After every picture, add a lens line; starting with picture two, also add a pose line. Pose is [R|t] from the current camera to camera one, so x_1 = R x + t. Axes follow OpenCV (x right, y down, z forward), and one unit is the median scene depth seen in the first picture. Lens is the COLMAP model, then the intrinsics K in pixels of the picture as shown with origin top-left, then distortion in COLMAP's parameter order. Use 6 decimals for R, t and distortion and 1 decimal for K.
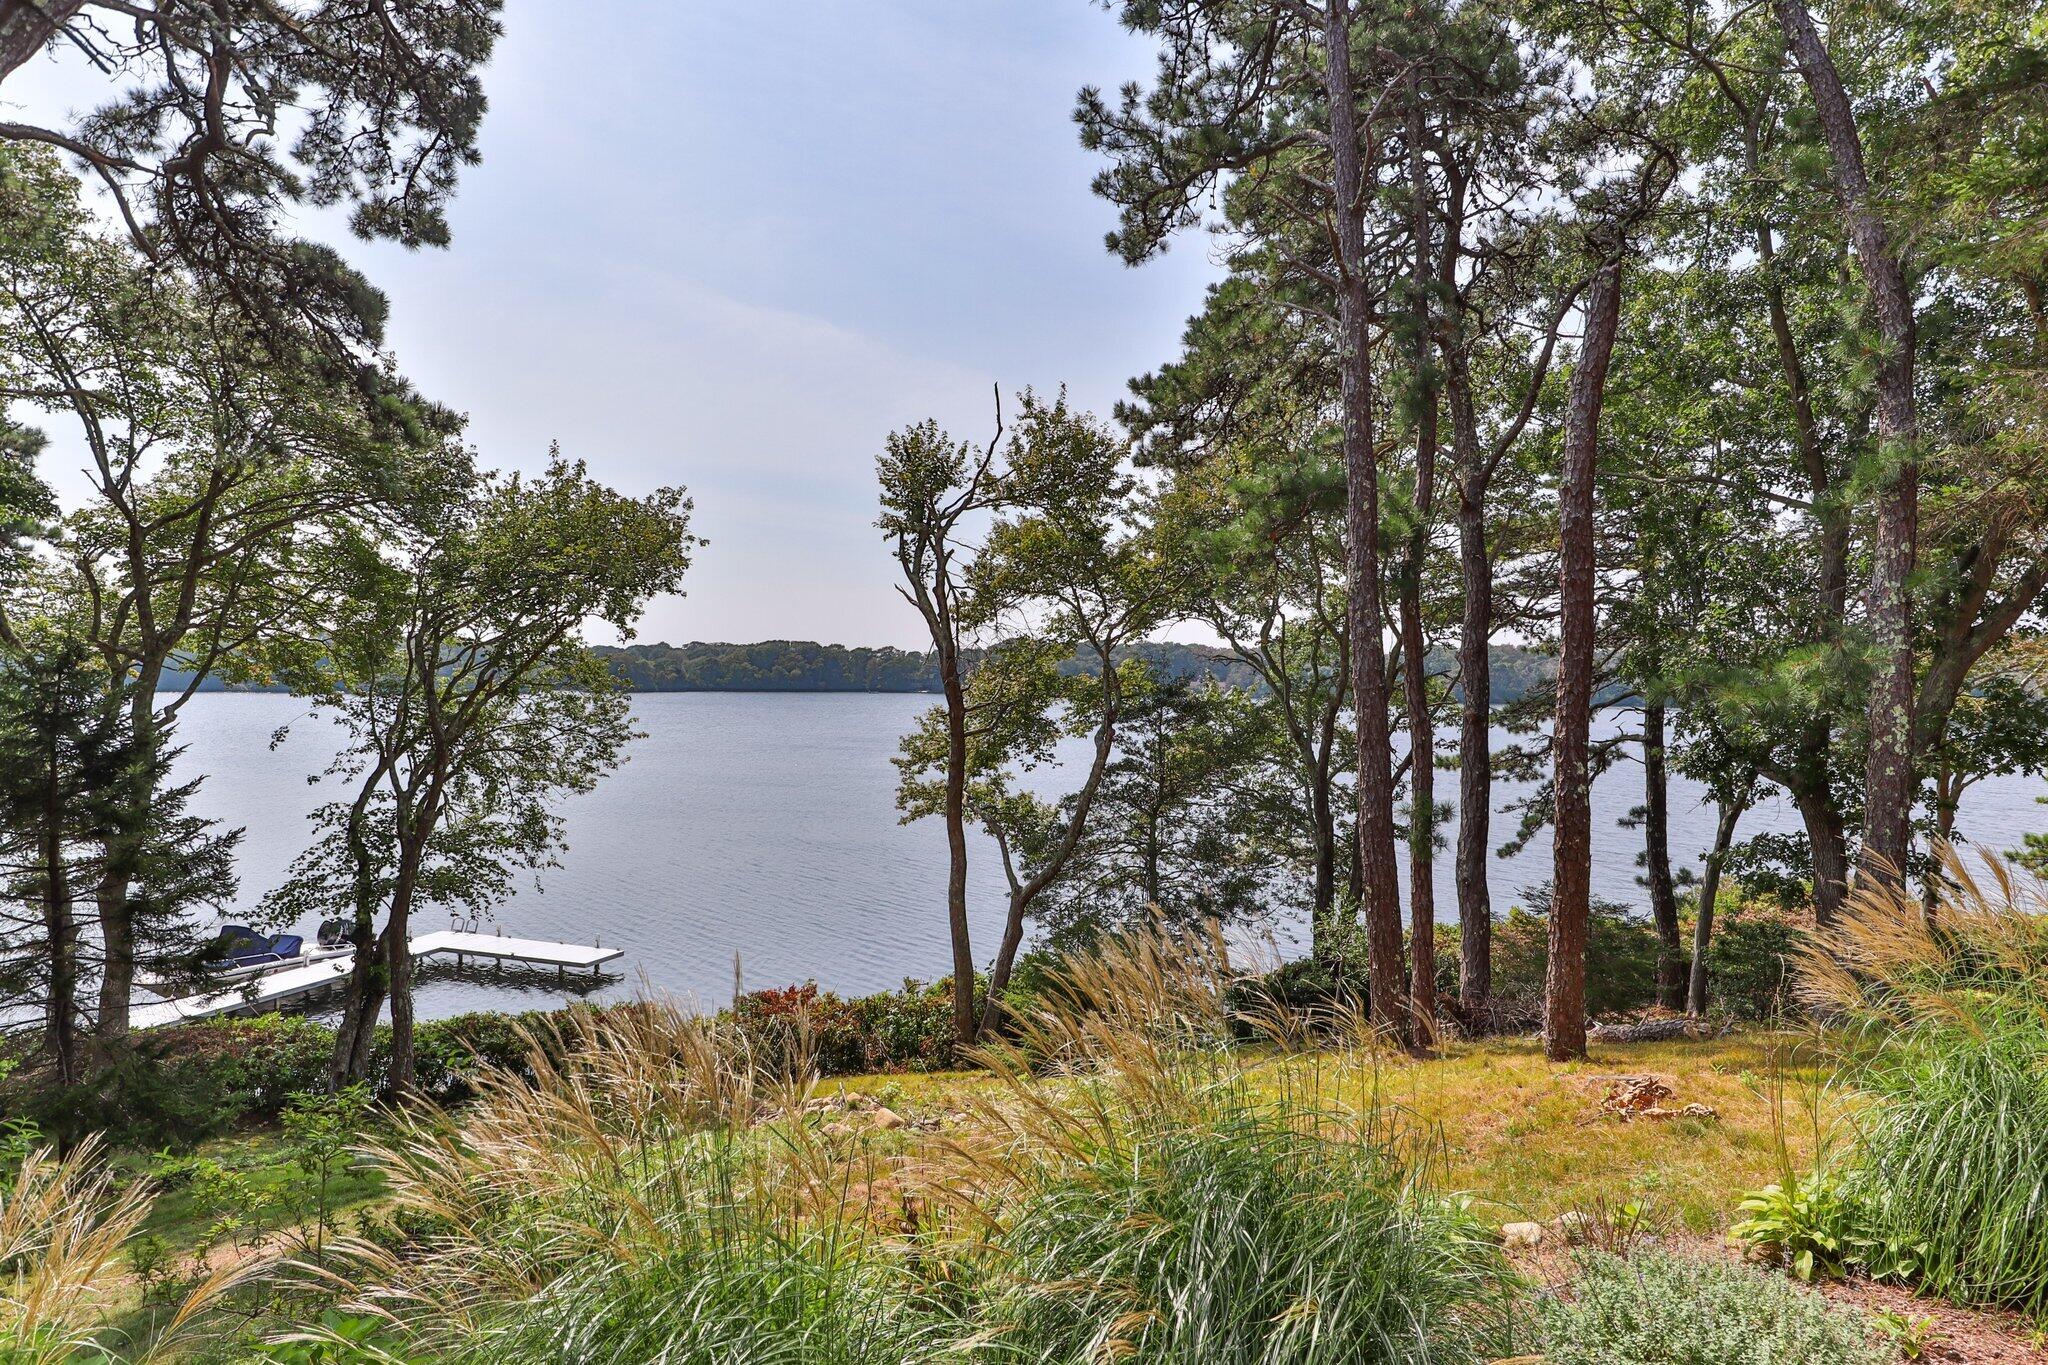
lens RADIAL K [[1196.5, 0, 1053.9], [0, 1196.5, 675.7], [0, 0, 1]] dist [0.004844, 0.008654]
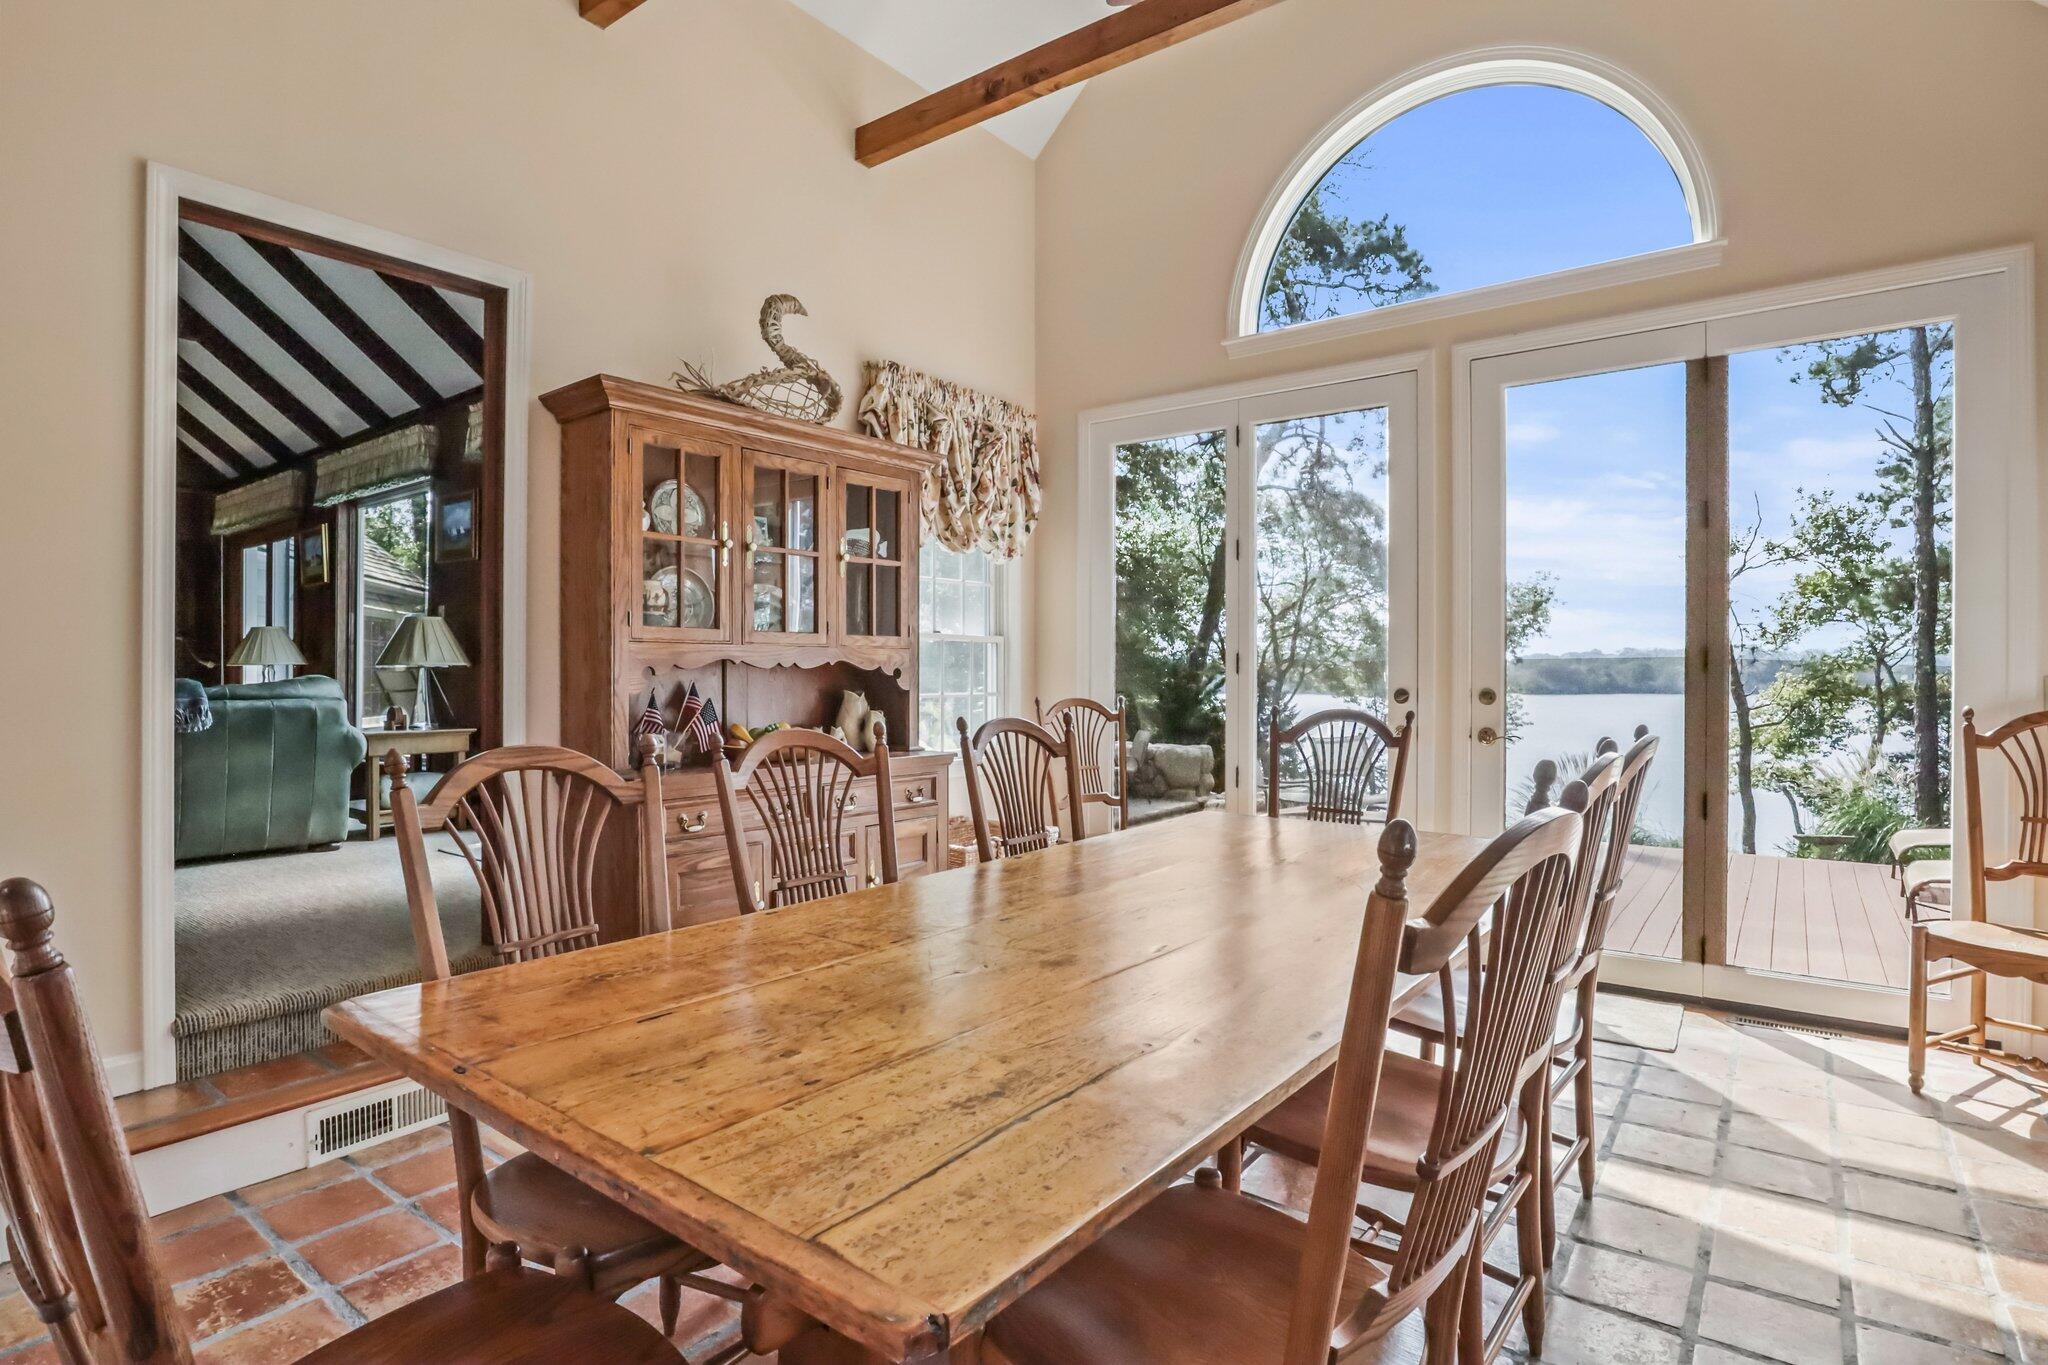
lens RADIAL K [[1056.5, 0, 1025.3], [0, 1056.5, 677.0], [0, 0, 1]] dist [-0.037182, 0.010499]
pose [[0.678889, -0.008204, -0.734195, 0.257161], [0.005952, 0.999966, -0.005671, -0.008106], [0.734216, -0.000520, 0.678915, -0.499809]]
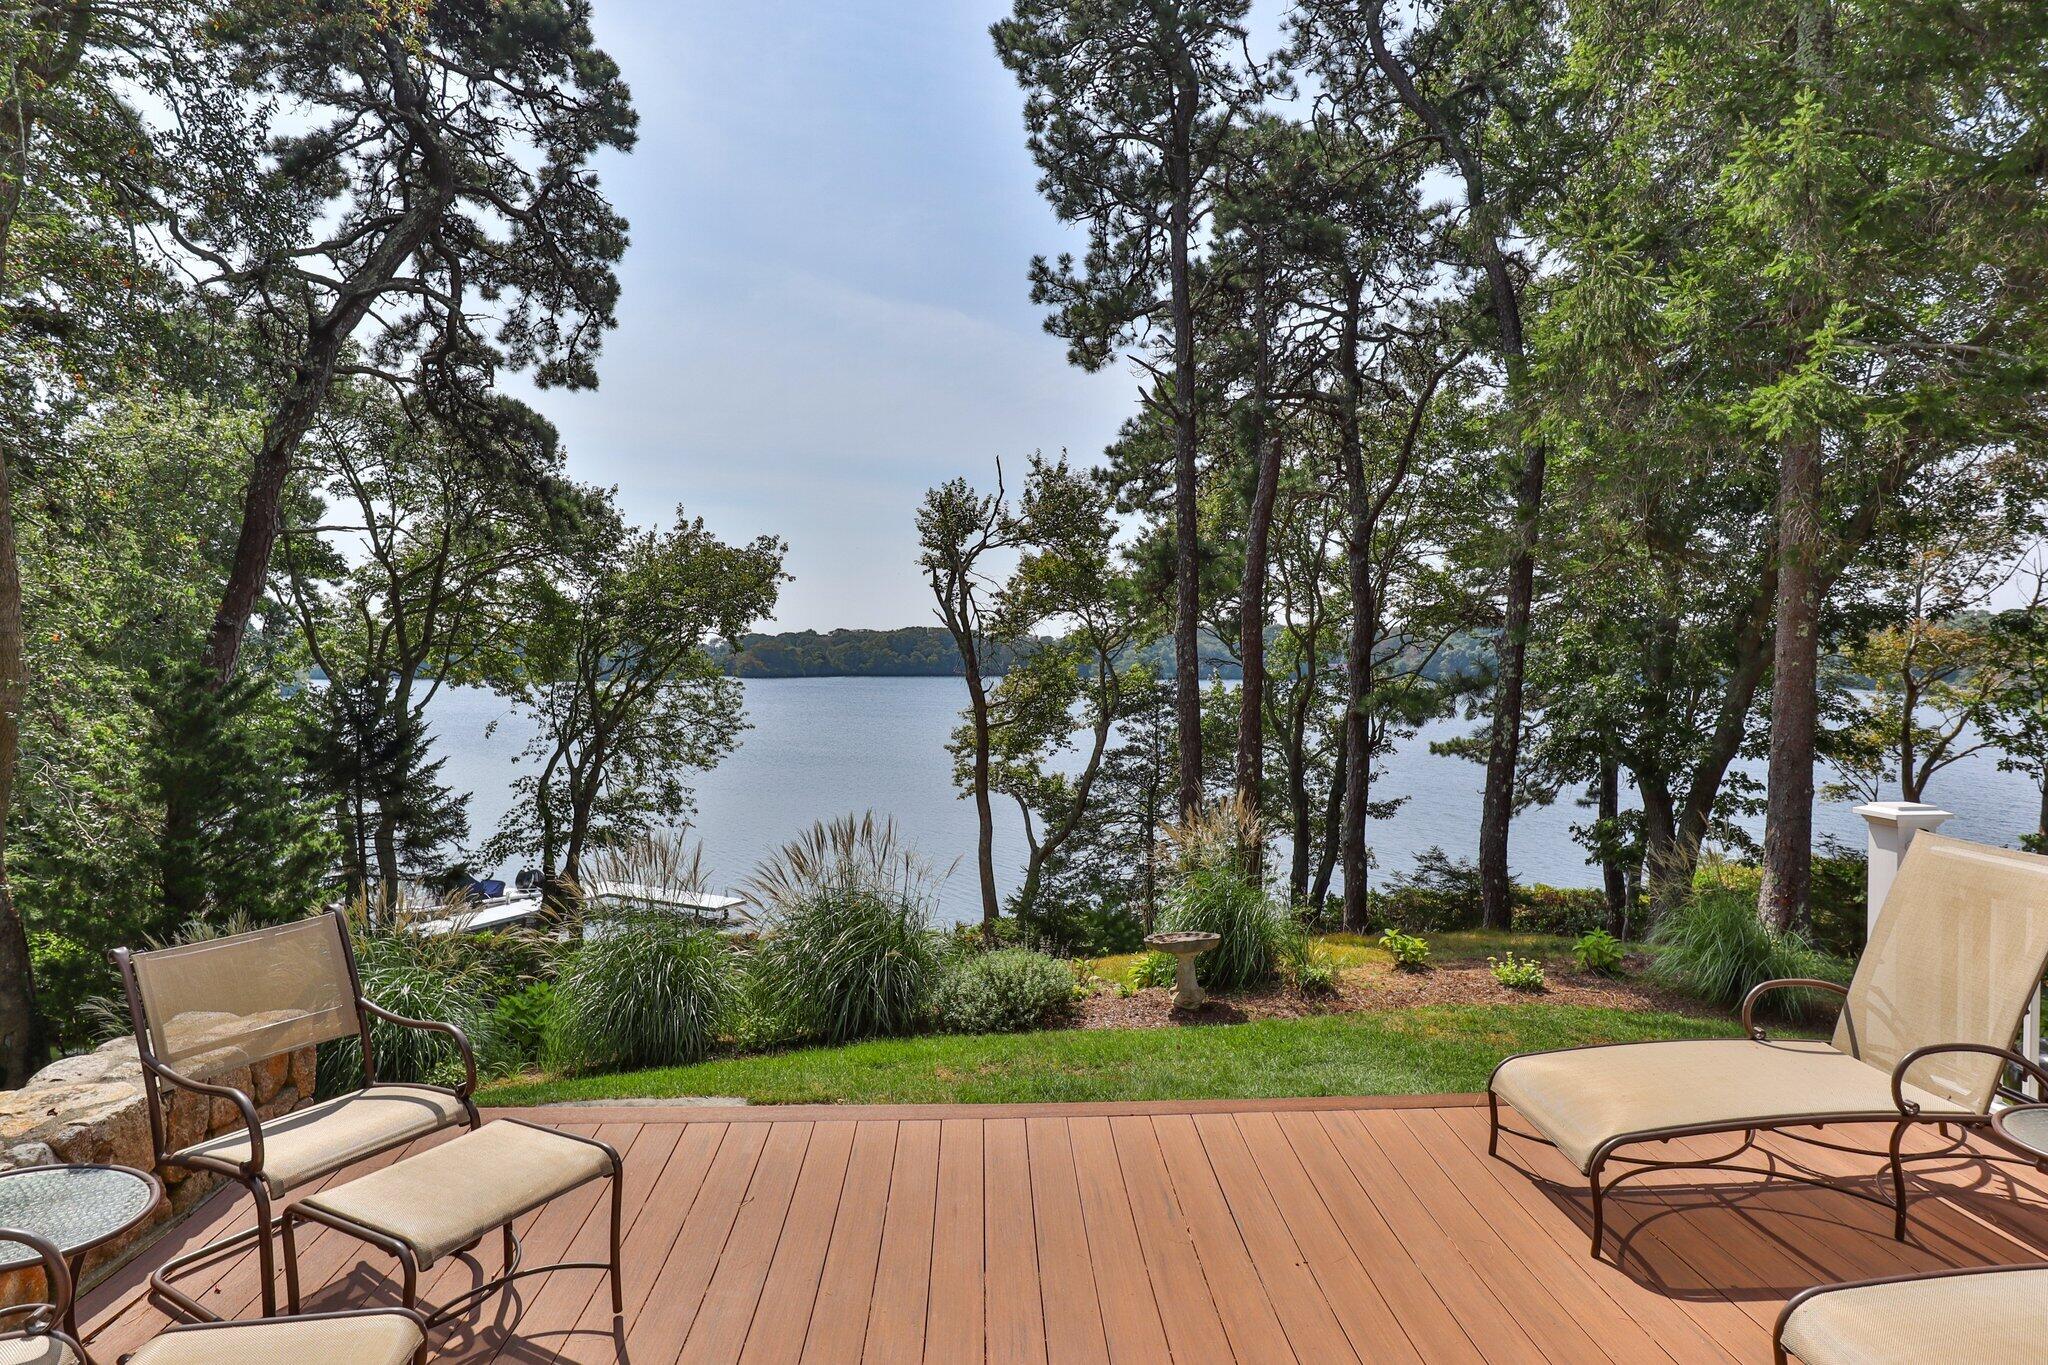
lens RADIAL K [[1196.5, 0, 1032.8], [0, 1196.5, 677.4], [0, 0, 1]] dist [0.004844, 0.008654]
pose [[0.990369, -0.003997, -0.138397, 0.152175], [0.006425, 0.999833, 0.017106, -0.025000], [0.138305, -0.017830, 0.990229, -0.258108]]
